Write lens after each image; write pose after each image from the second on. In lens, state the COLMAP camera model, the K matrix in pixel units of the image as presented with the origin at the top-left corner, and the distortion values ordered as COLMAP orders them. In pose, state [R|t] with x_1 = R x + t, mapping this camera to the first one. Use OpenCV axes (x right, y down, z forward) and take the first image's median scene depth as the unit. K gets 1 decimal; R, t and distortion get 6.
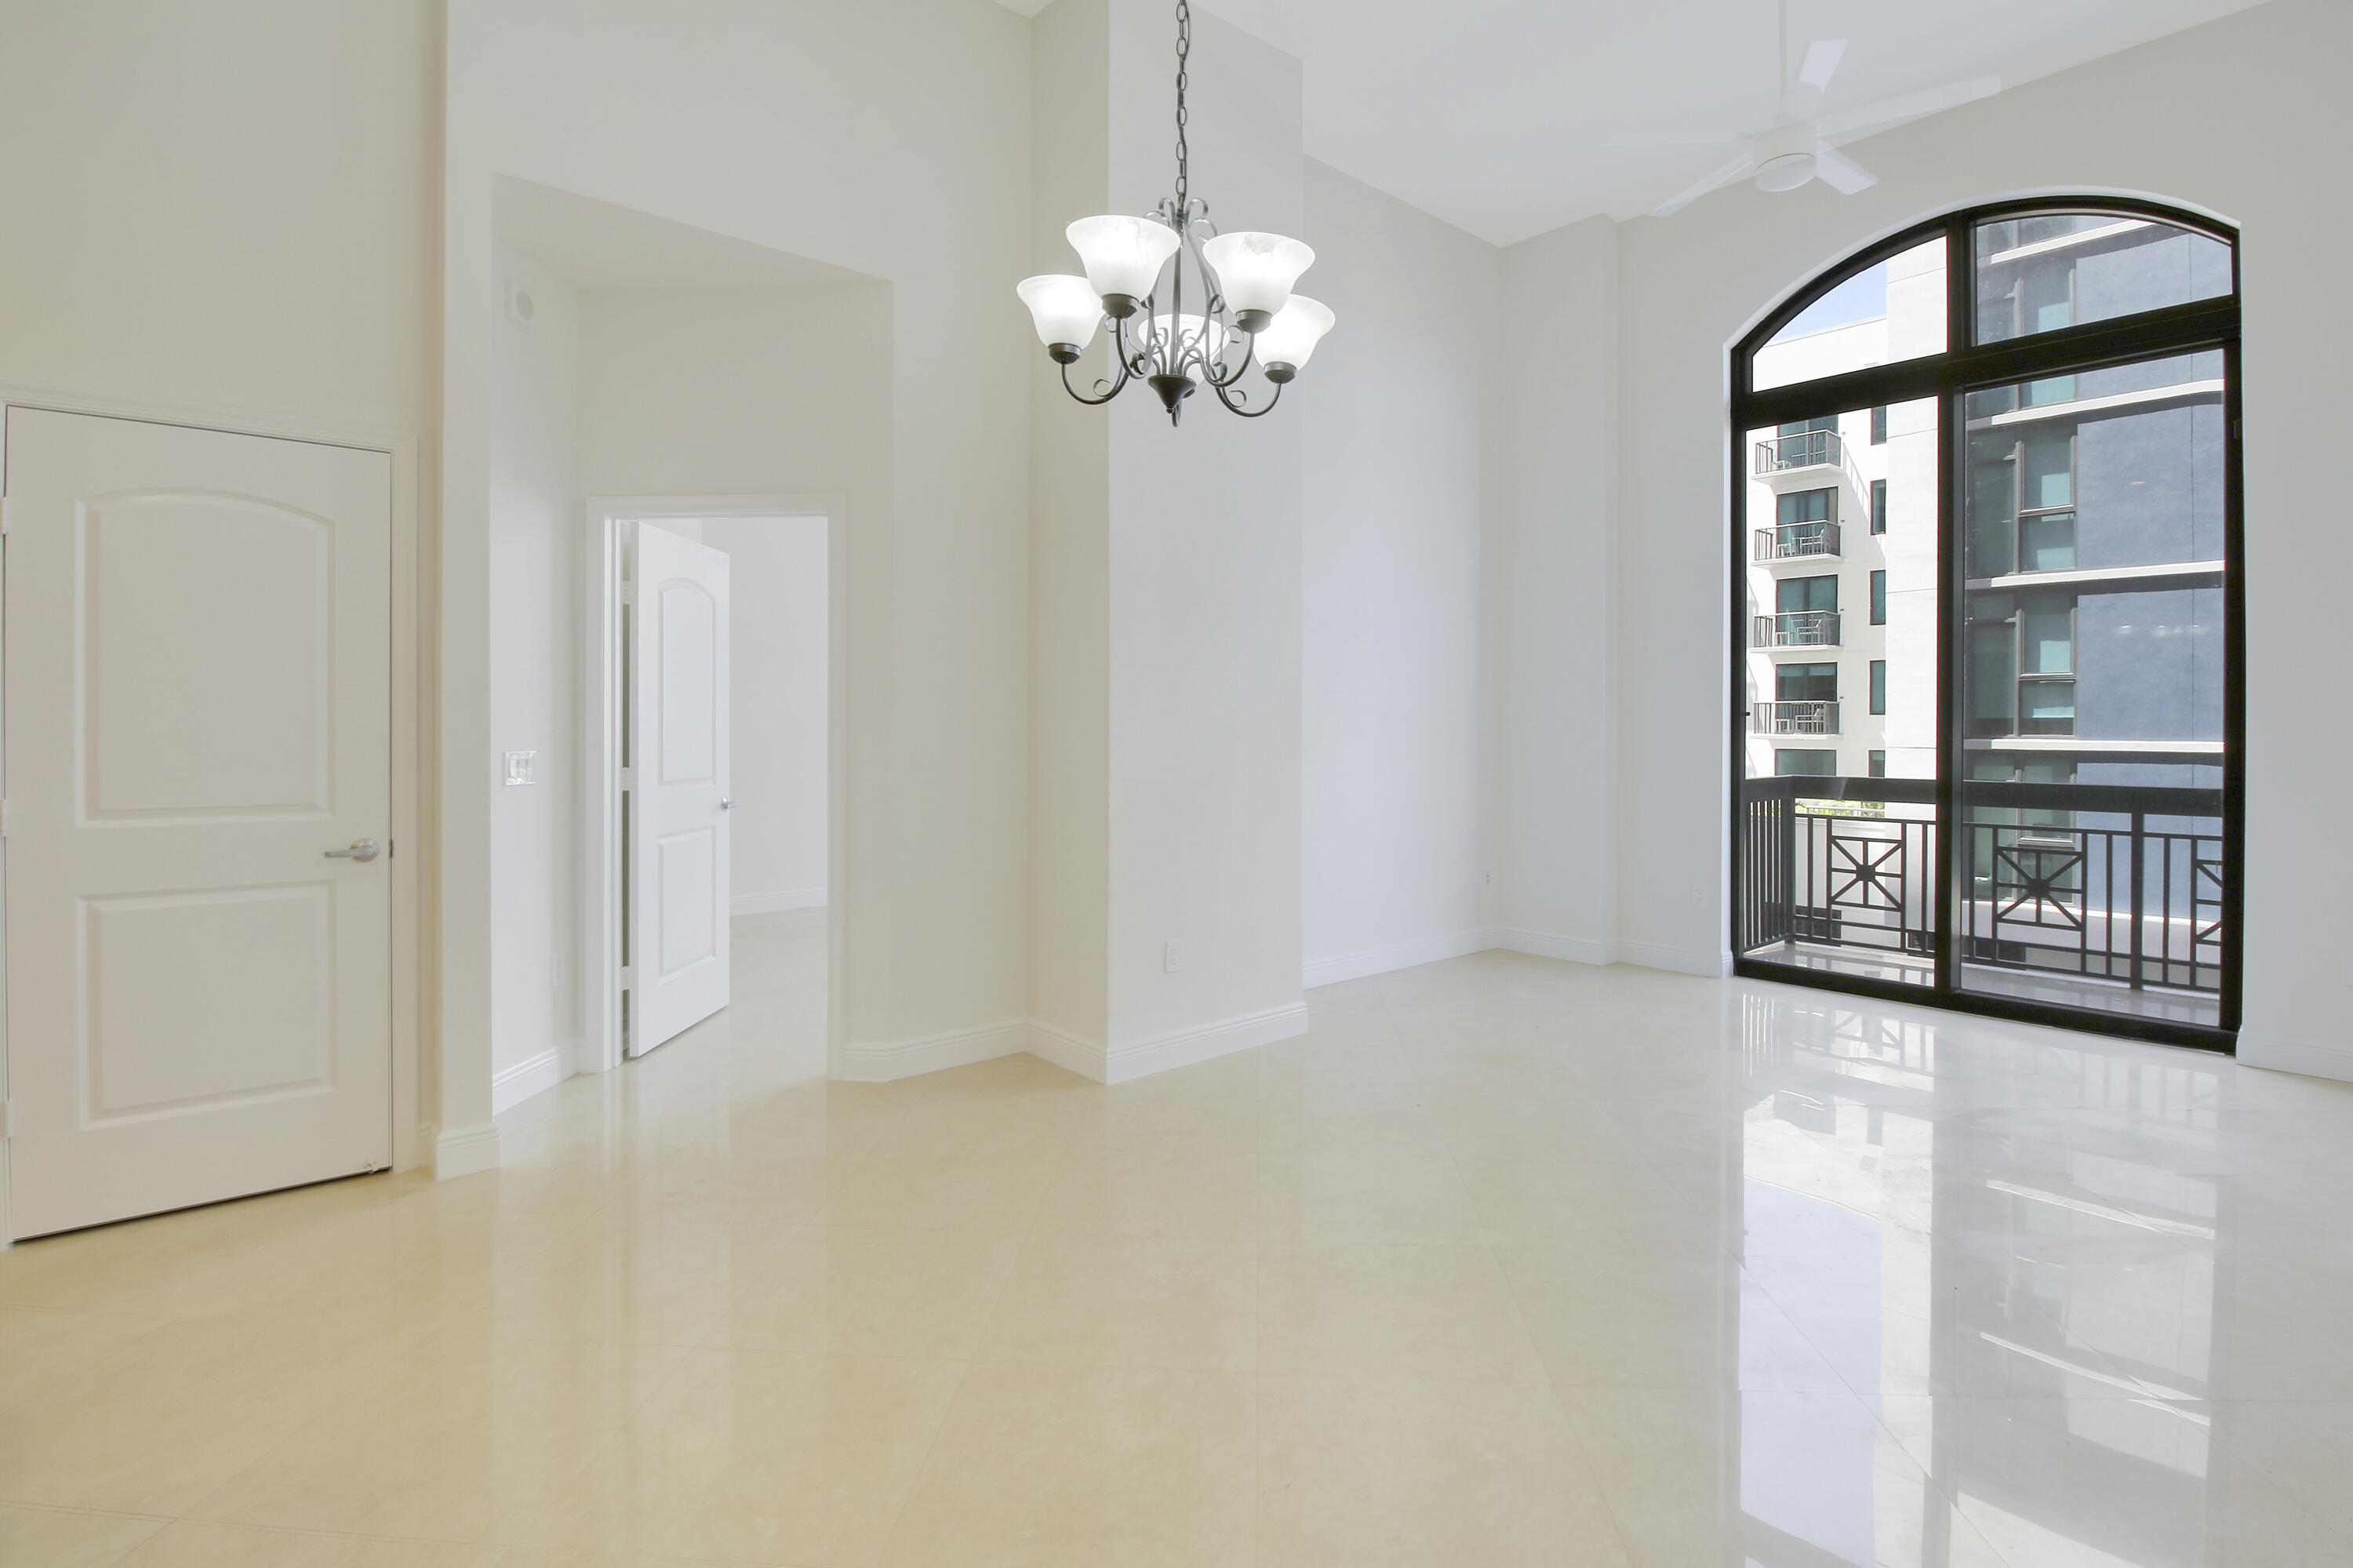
lens RADIAL K [[1136.8, 0, 1186.1], [0, 1136.8, 723.0], [0, 0, 1]] dist [-0.008459, -0.000179]
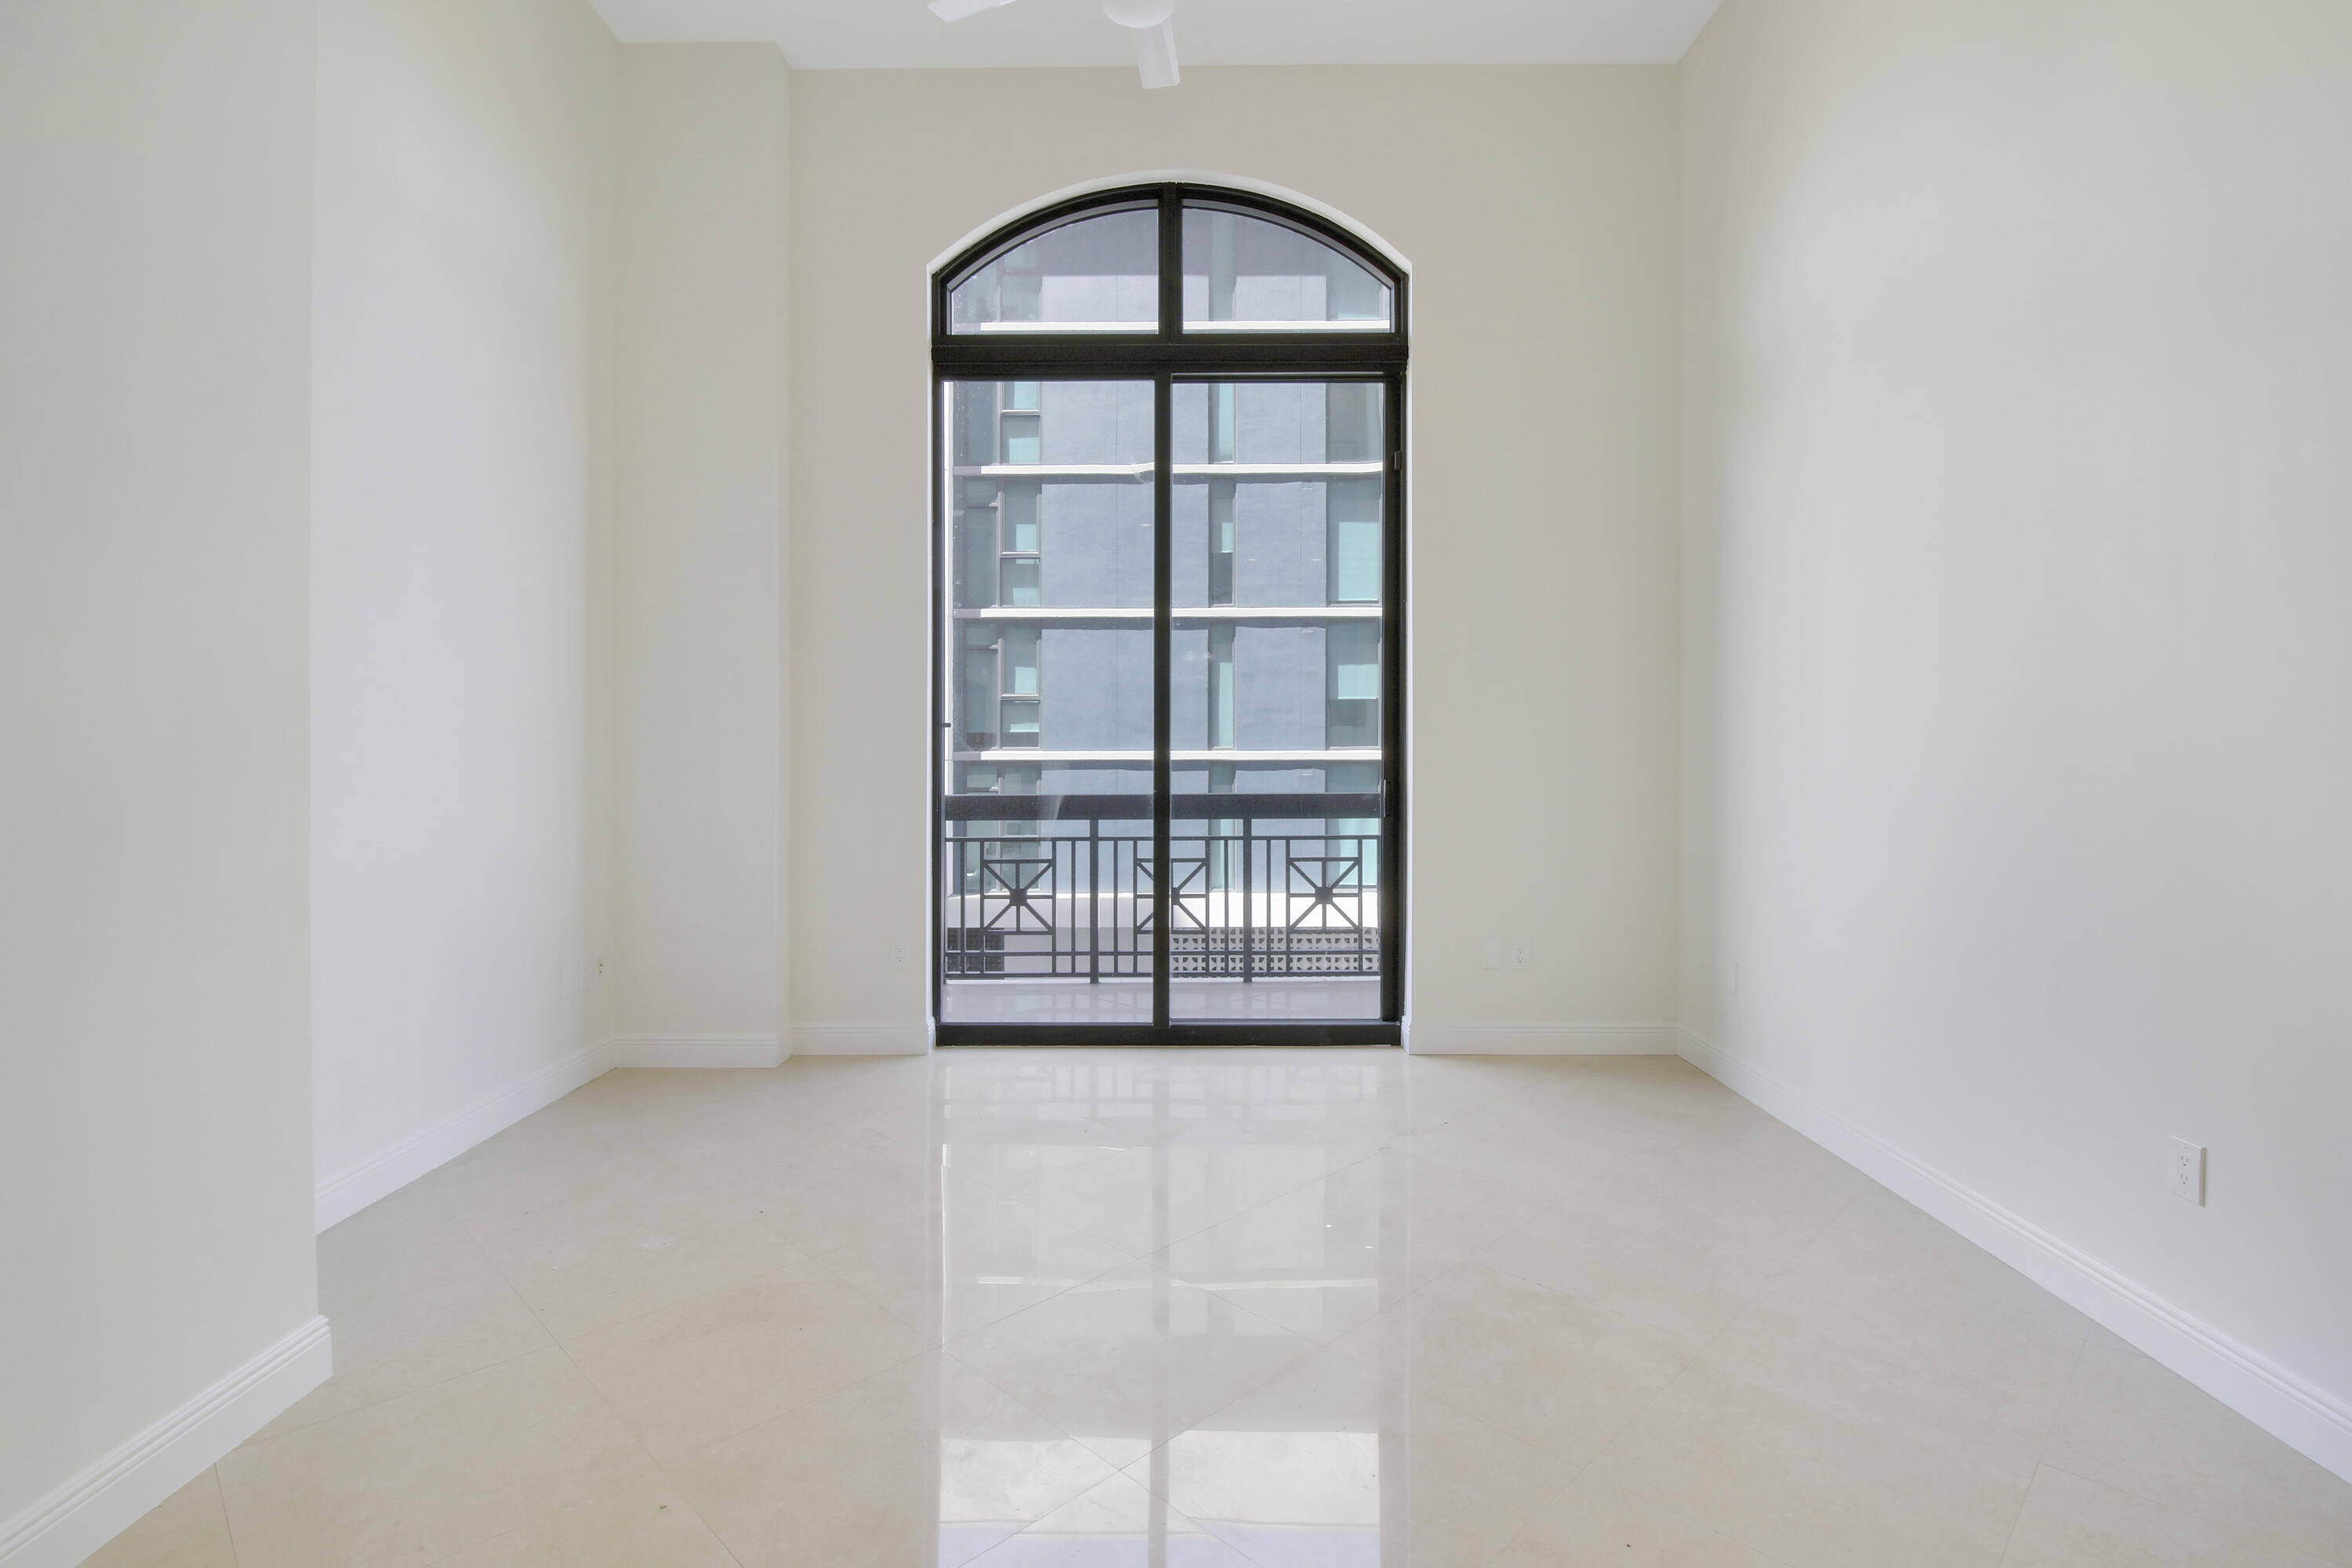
lens RADIAL K [[1133.5, 0, 1175.8], [0, 1133.5, 742.3], [0, 0, 1]] dist [-0.002593, -0.000598]
pose [[0.668274, -0.008098, 0.743871, -0.005070], [0.006158, 0.999967, 0.005354, 0.000952], [-0.743890, 0.001003, 0.668302, 0.276762]]
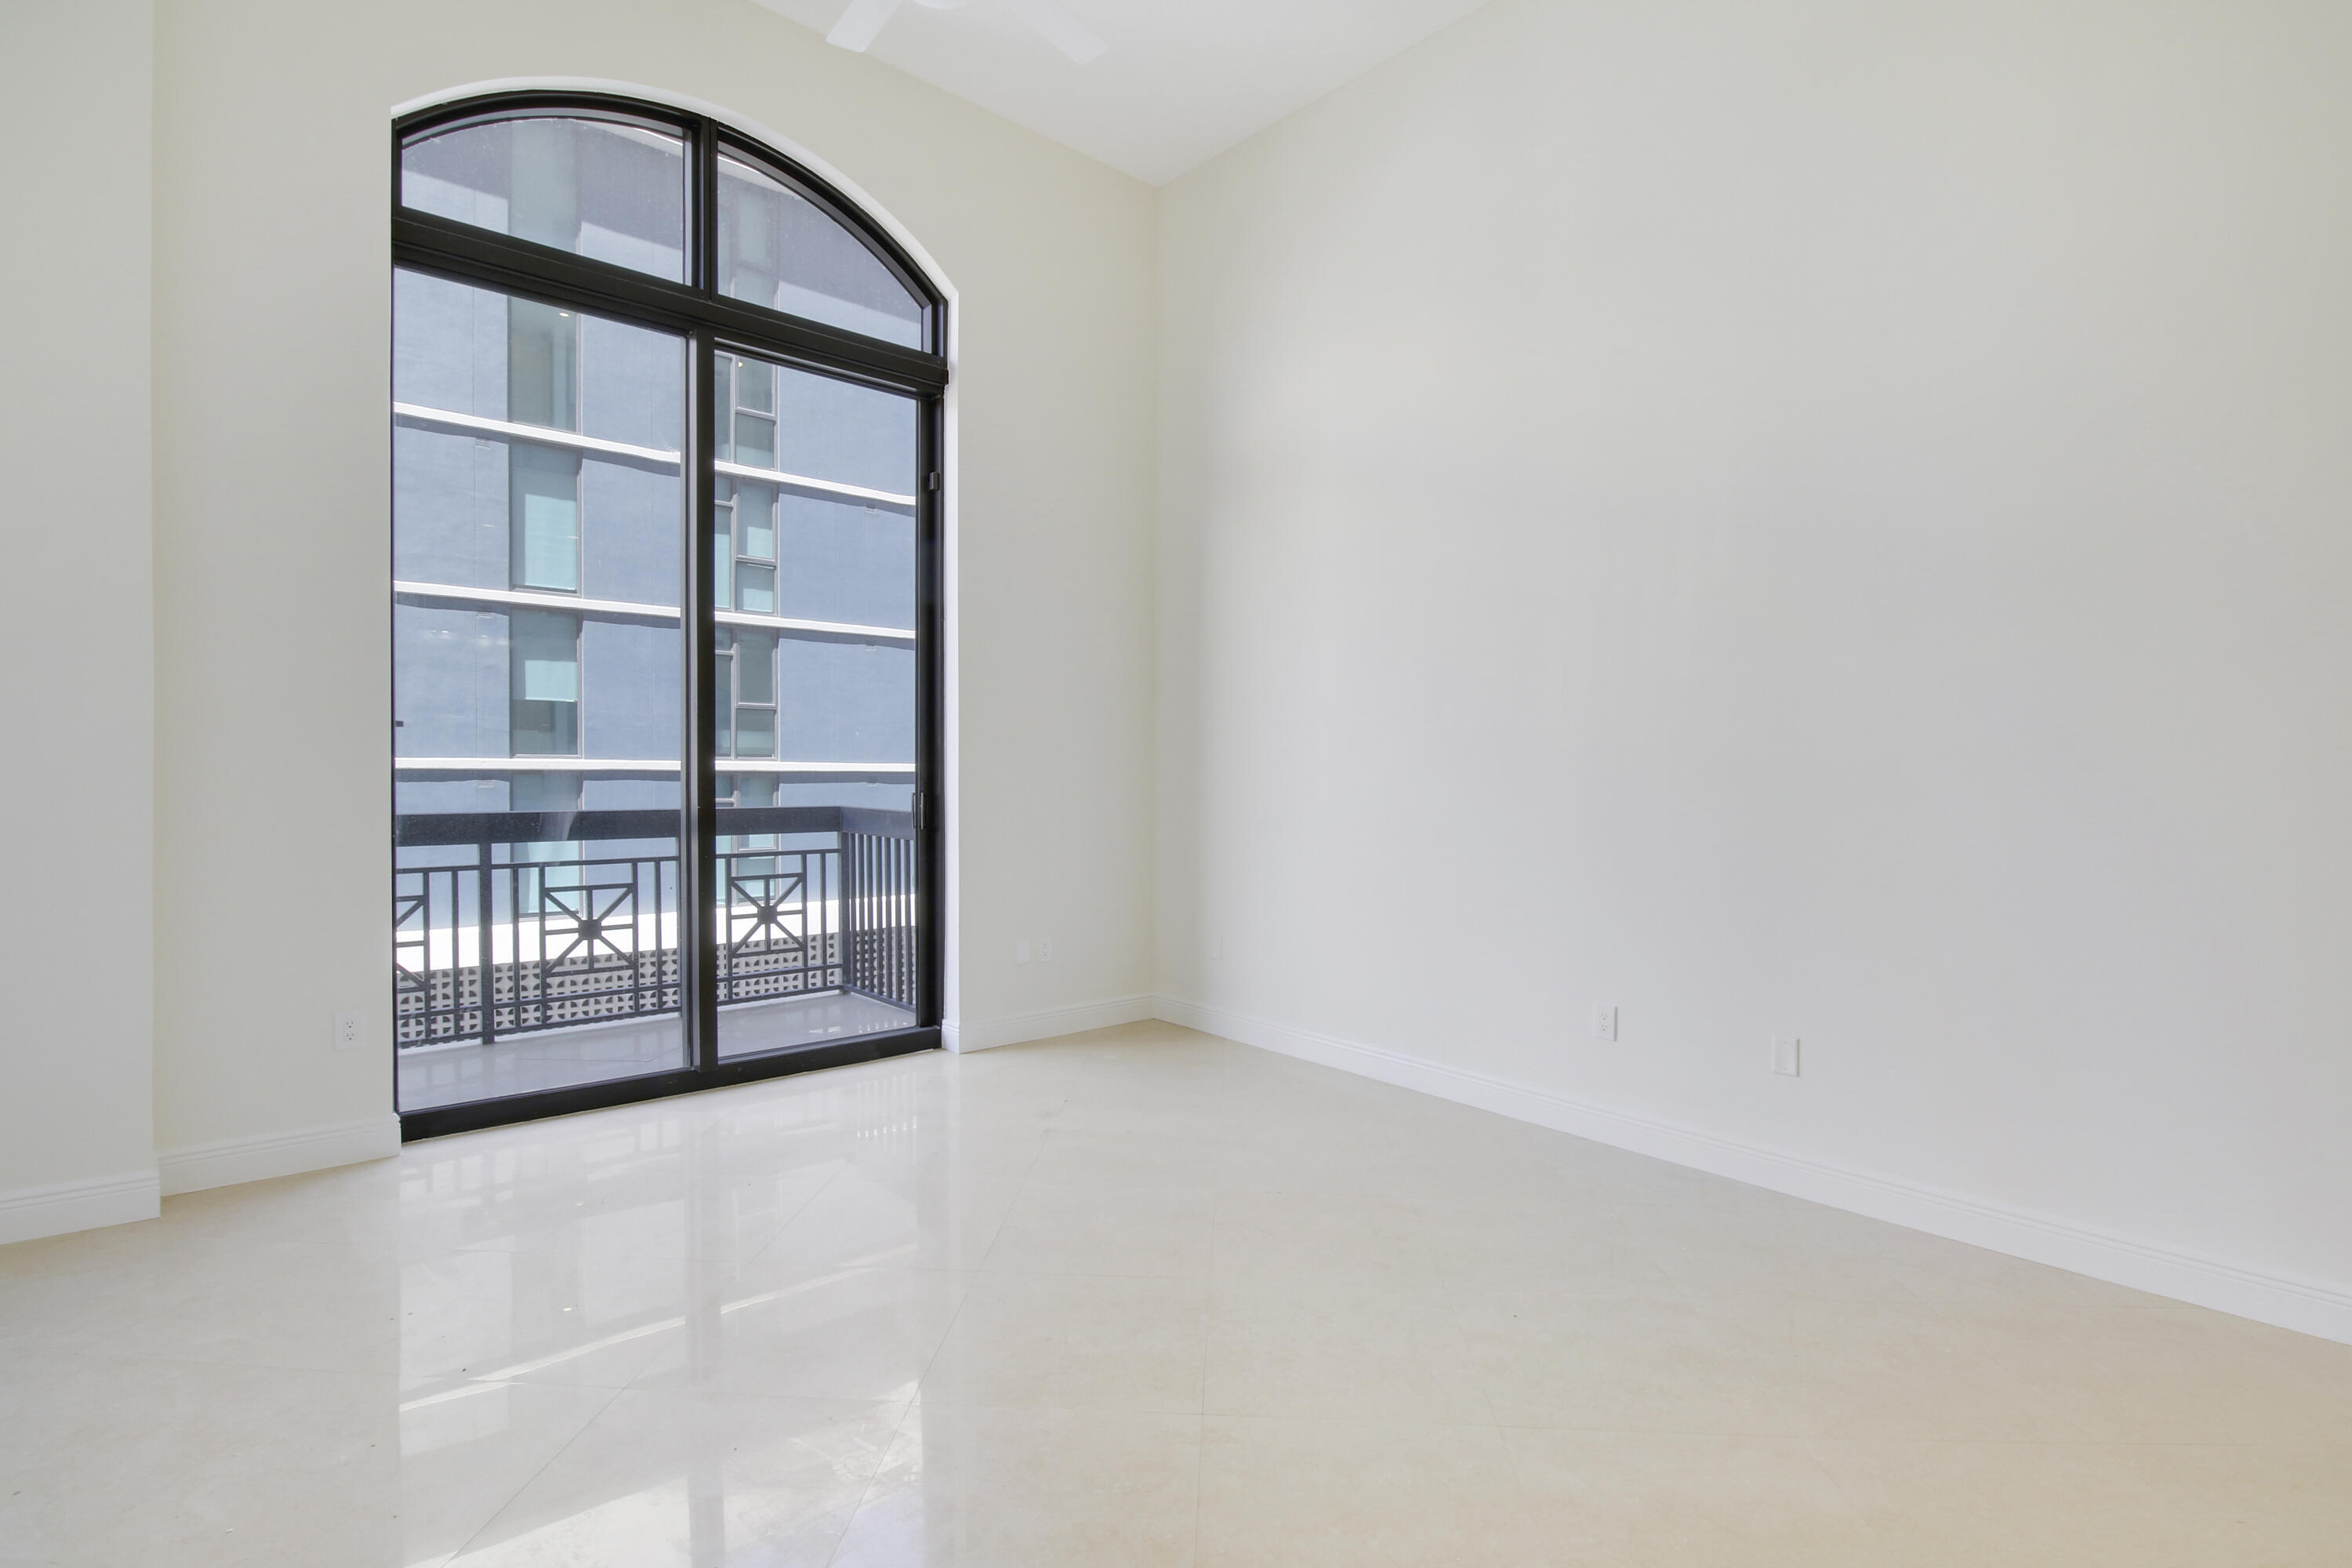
lens RADIAL K [[1138.9, 0, 1187.2], [0, 1138.9, 786.5], [0, 0, 1]] dist [0.003200, -0.014456]
pose [[-0.008029, -0.030638, 0.999498, -0.116597], [-0.016818, 0.999393, 0.030499, 0.000047], [-0.999826, -0.016564, -0.008539, 0.483898]]
